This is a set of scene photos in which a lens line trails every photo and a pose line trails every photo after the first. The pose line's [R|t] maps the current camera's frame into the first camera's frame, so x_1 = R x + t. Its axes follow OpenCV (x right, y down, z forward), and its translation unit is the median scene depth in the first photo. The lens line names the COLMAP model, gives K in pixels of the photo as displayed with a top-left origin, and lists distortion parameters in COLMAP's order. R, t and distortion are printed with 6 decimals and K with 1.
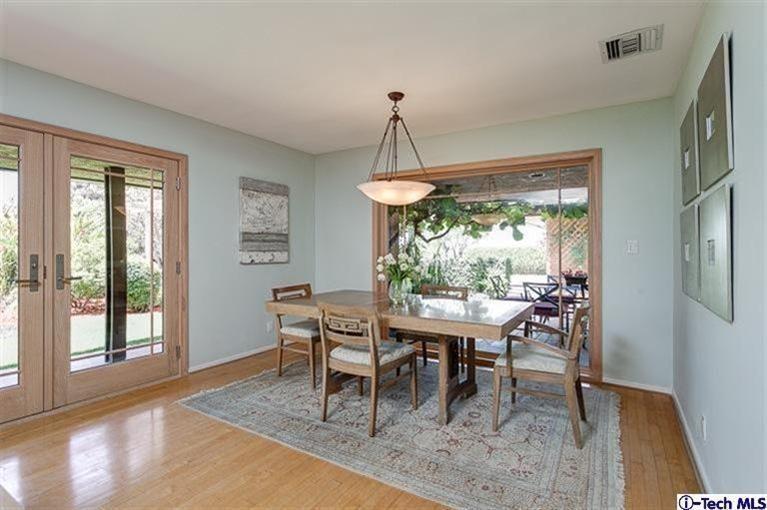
lens RADIAL K [[375.1, 0, 381.7], [0, 375.1, 247.9], [0, 0, 1]] dist [0.004689, 0.000125]
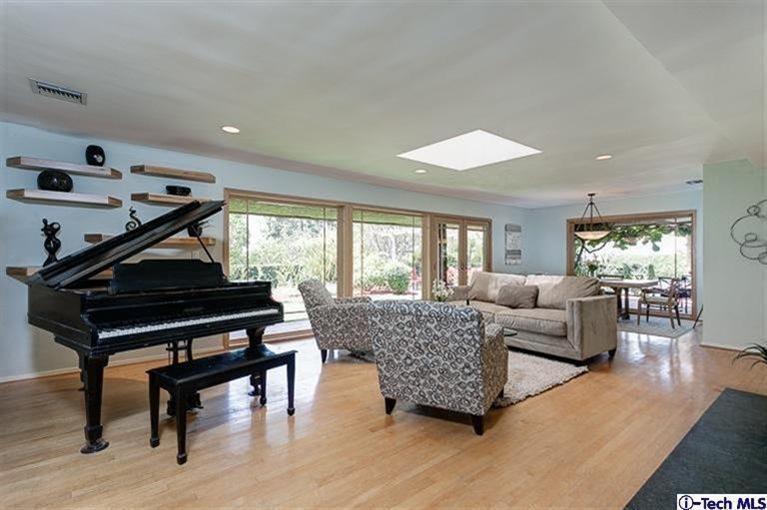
lens RADIAL K [[351.7, 0, 385.7], [0, 351.7, 256.4], [0, 0, 1]] dist [-0.003593, -0.000183]
pose [[0.946210, -0.007080, -0.323475, -0.217575], [0.006278, 0.999974, -0.003521, -0.000144], [0.323492, 0.001301, 0.946230, -0.707938]]
